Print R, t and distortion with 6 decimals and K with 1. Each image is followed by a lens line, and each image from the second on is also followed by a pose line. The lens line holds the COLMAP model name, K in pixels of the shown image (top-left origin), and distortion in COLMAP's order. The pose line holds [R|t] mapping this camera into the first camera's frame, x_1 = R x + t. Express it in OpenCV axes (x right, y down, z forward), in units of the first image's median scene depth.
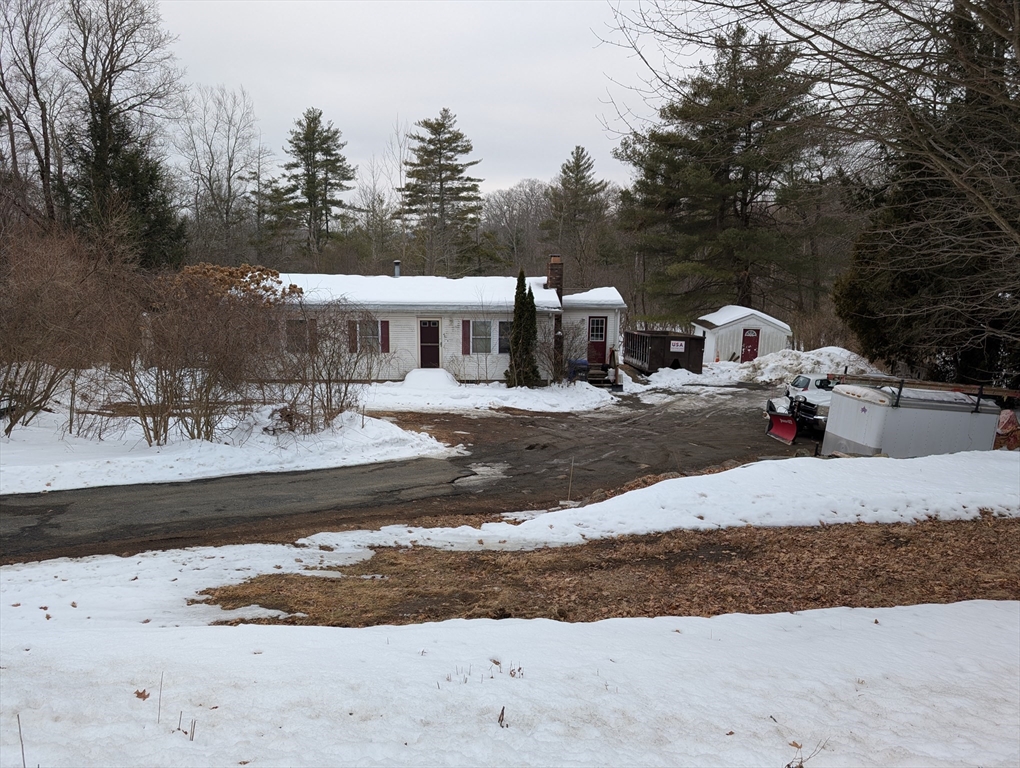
lens RADIAL K [[725.0, 0, 500.6], [0, 725.0, 376.7], [0, 0, 1]] dist [0.029750, -0.006549]
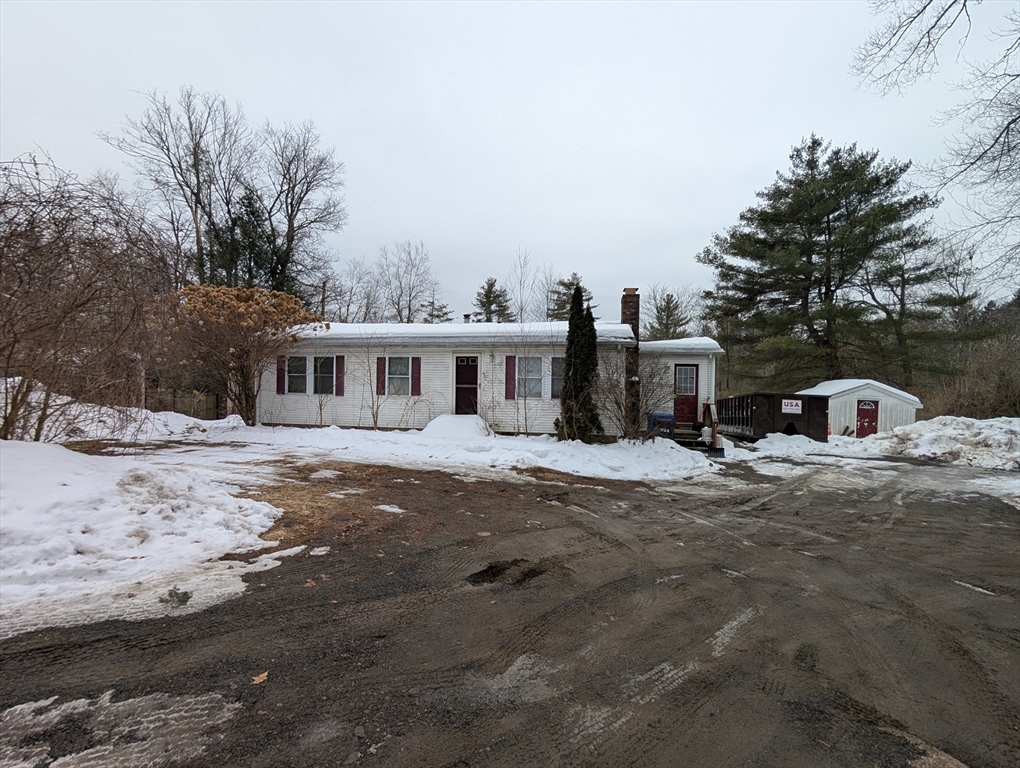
lens RADIAL K [[436.7, 0, 516.7], [0, 436.7, 376.5], [0, 0, 1]] dist [-0.002206, 0.001441]
pose [[0.972254, 0.002370, -0.233917, 0.064962], [-0.044808, 0.983321, -0.176275, 0.026137], [0.229598, 0.181865, 0.956143, 0.497167]]
